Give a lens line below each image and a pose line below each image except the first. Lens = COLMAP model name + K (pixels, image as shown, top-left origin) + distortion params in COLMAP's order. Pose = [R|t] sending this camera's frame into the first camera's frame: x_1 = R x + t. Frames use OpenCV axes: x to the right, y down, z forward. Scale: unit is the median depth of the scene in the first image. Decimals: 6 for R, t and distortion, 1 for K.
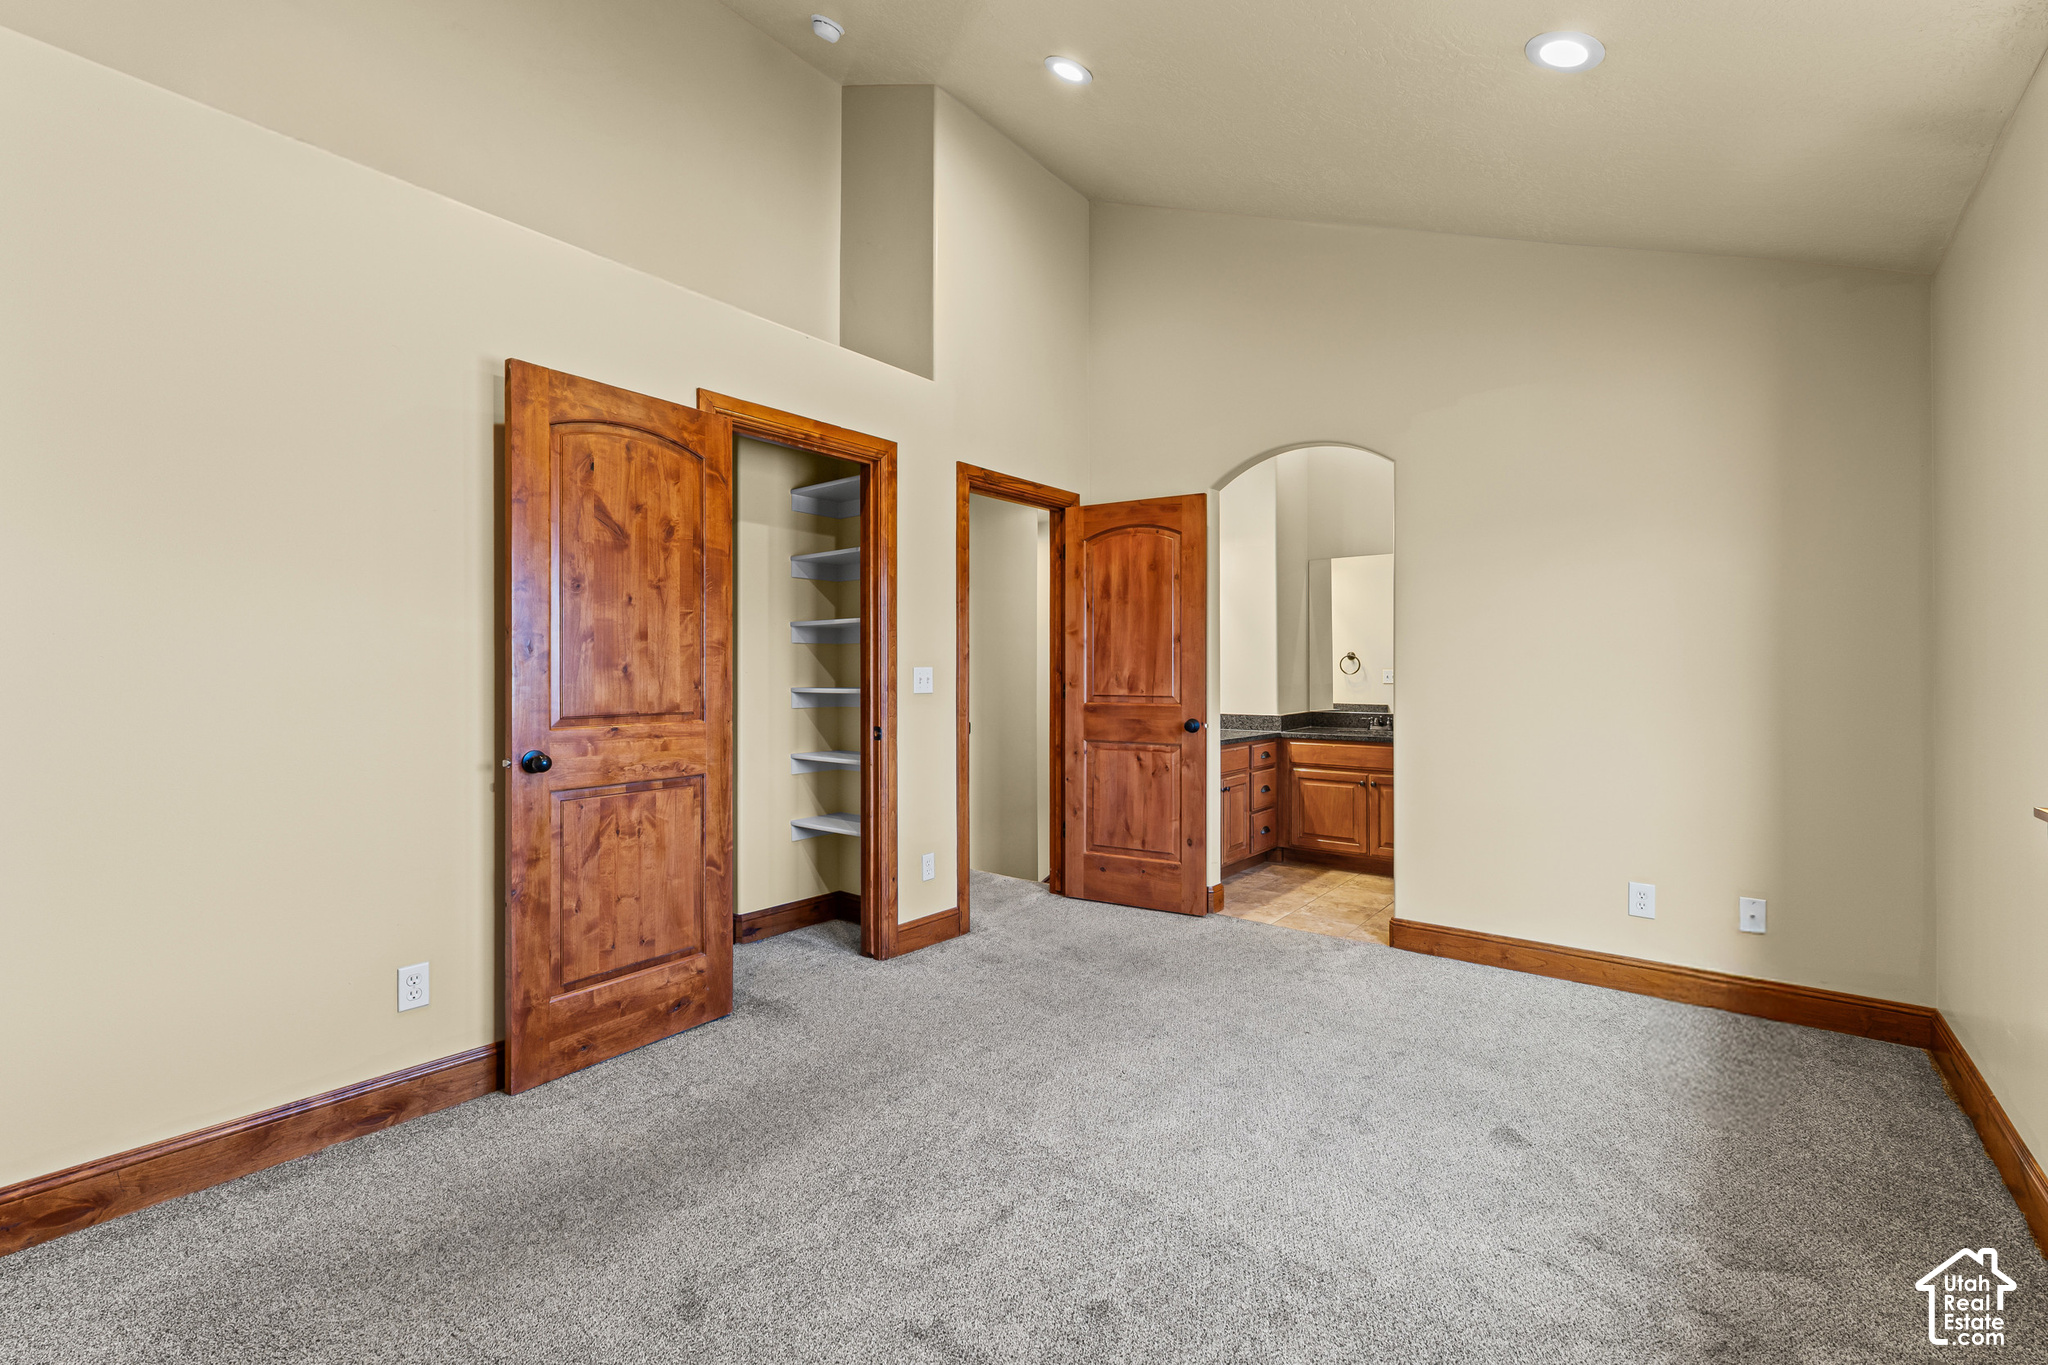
lens RADIAL K [[862.7, 0, 1024.0], [0, 862.7, 682.6], [0, 0, 1]] dist [0.001868, -0.000100]
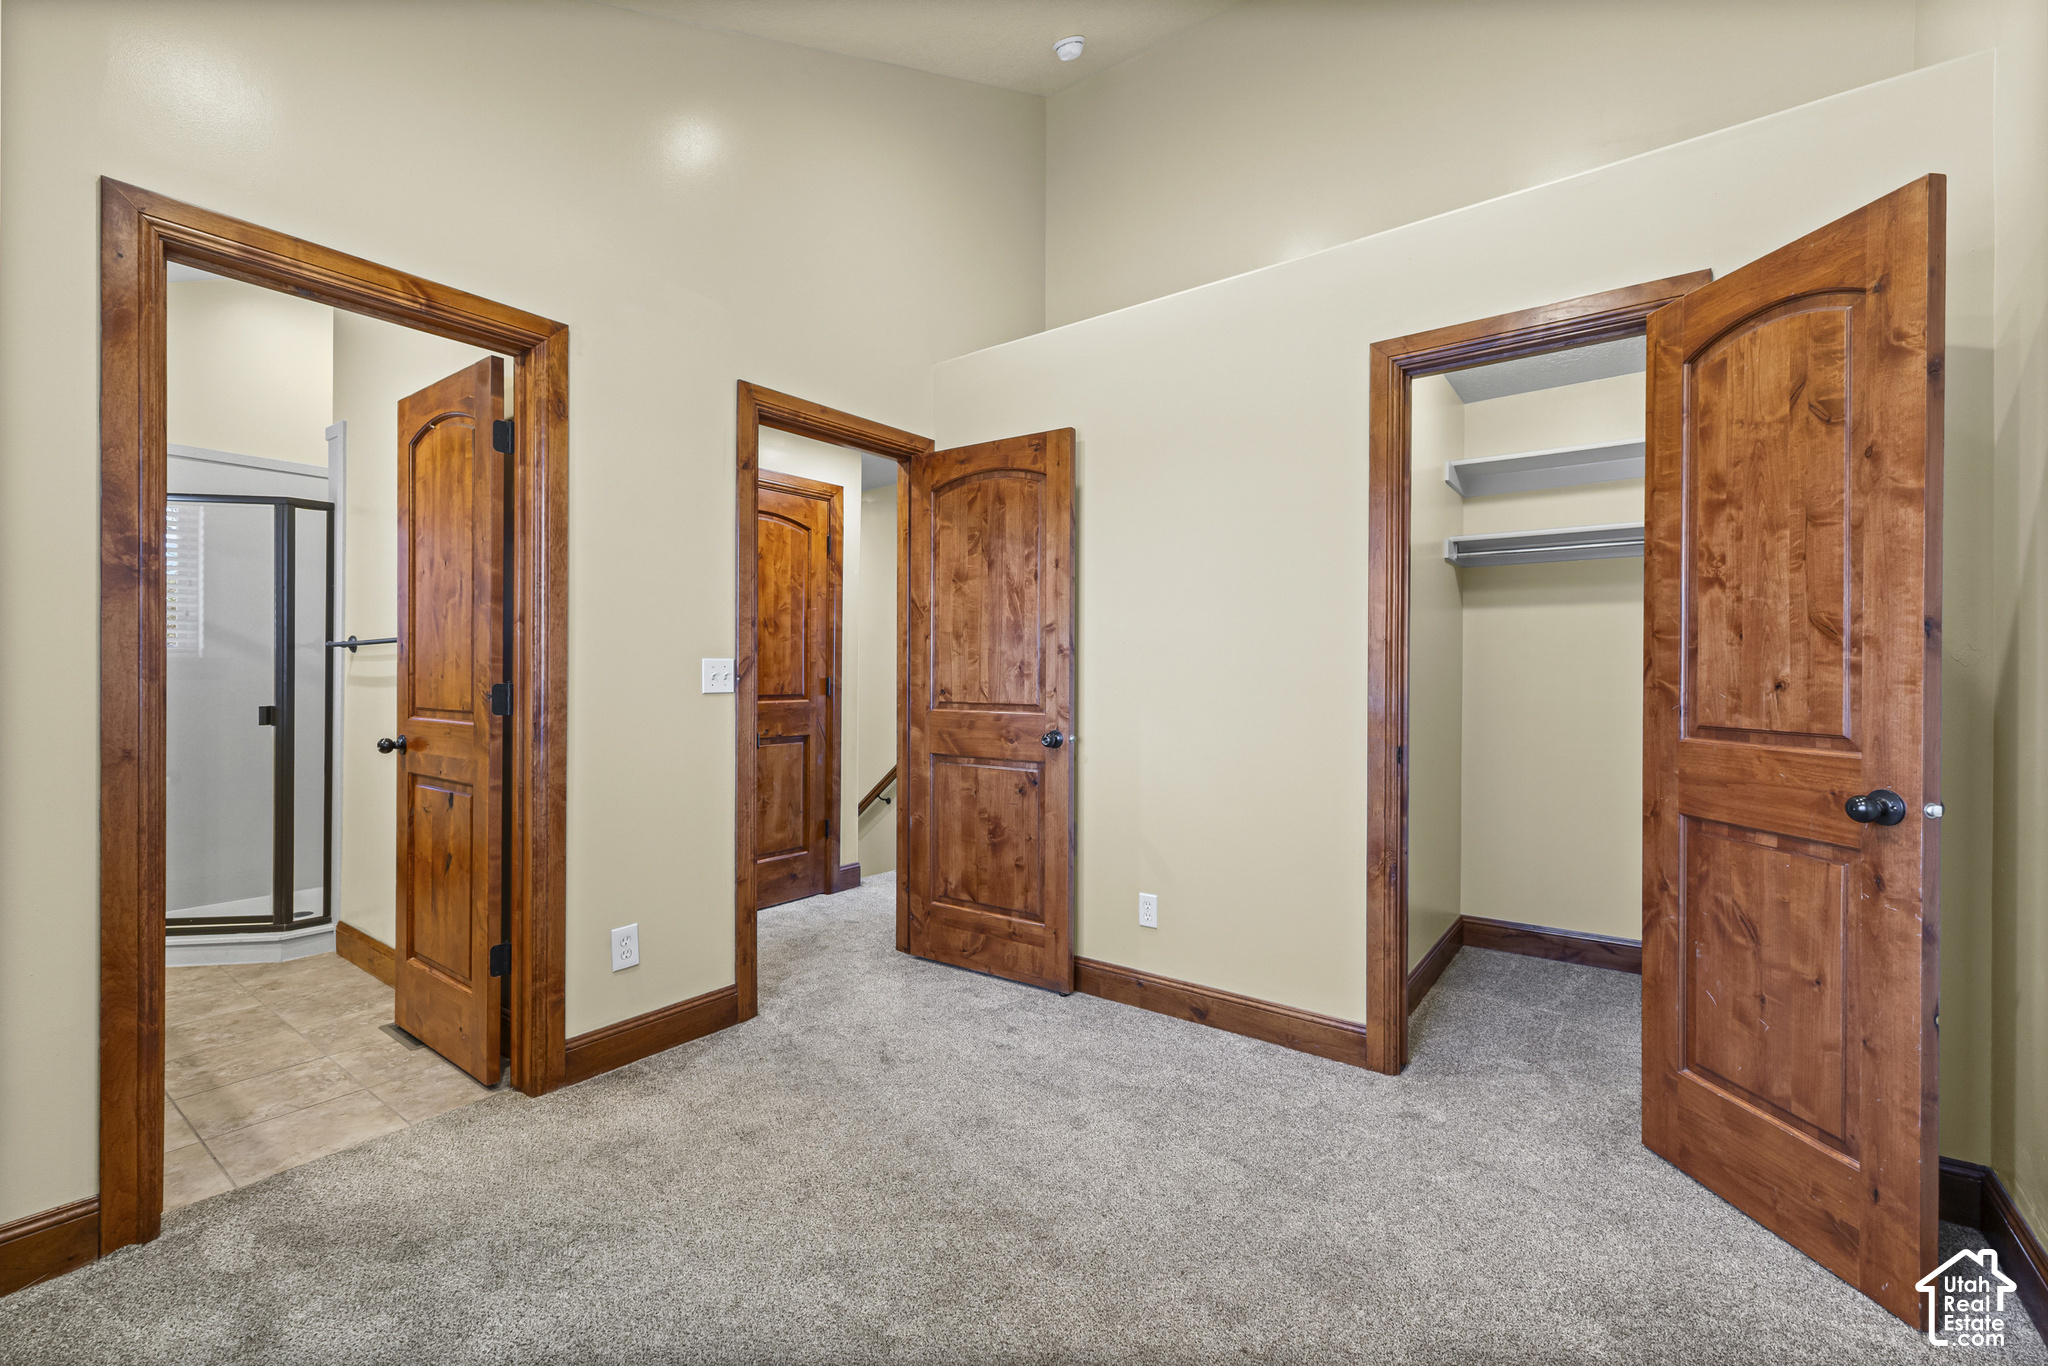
lens RADIAL K [[862.7, 0, 1024.7], [0, 862.7, 675.4], [0, 0, 1]] dist [0.001868, -0.000100]
pose [[0.999985, 0.005532, 0.000353, 0.167242], [-0.005533, 0.999983, 0.002060, -0.006420], [-0.000341, -0.002062, 0.999998, 0.254532]]
